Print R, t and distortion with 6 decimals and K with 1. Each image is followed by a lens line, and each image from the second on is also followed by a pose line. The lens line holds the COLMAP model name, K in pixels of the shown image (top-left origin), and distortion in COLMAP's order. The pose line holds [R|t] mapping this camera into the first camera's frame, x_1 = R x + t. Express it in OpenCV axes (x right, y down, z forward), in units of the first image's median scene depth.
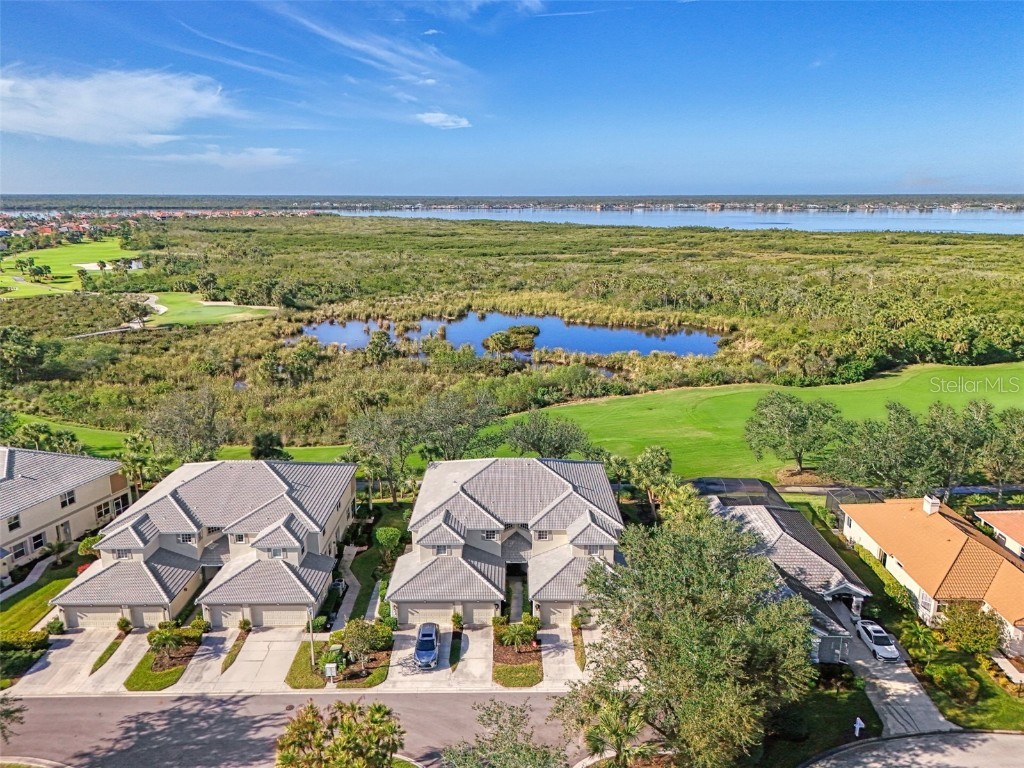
lens RADIAL K [[770.9, 0, 509.9], [0, 770.9, 366.4], [0, 0, 1]] dist [0.064269, -0.069184]
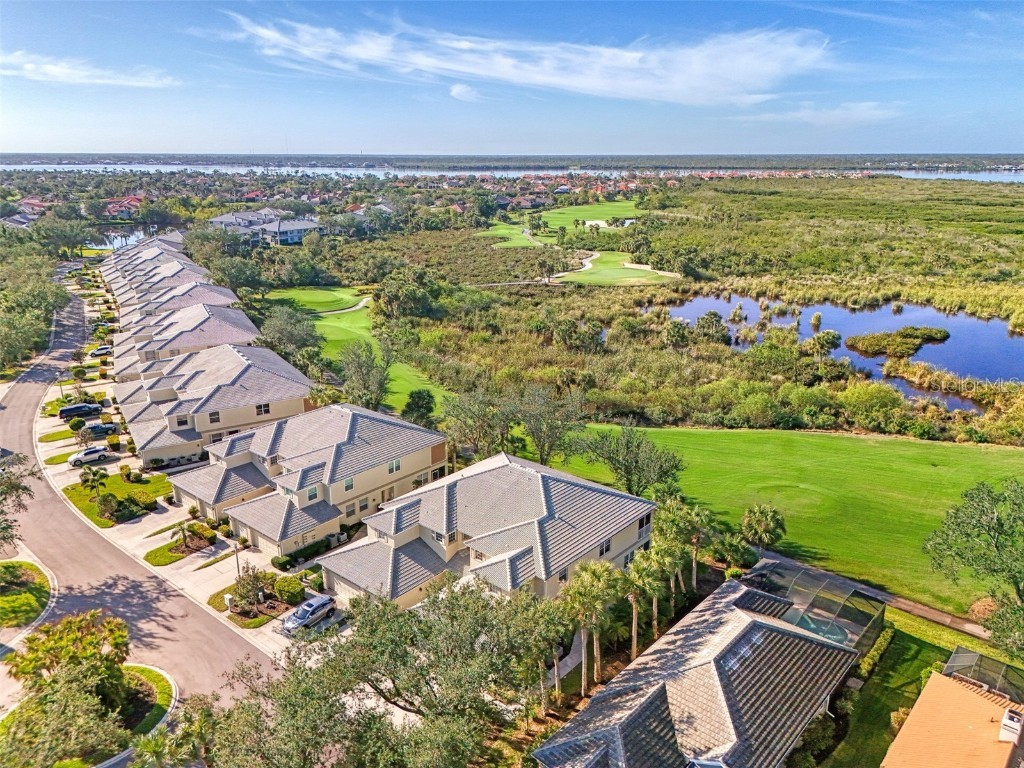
lens RADIAL K [[770.9, 0, 484.4], [0, 770.9, 376.0], [0, 0, 1]] dist [0.064269, -0.069184]
pose [[0.749527, 0.181252, -0.636676, 0.271823], [-0.142396, 0.983415, 0.112328, -0.041827], [0.646477, 0.006467, 0.762906, 0.145508]]
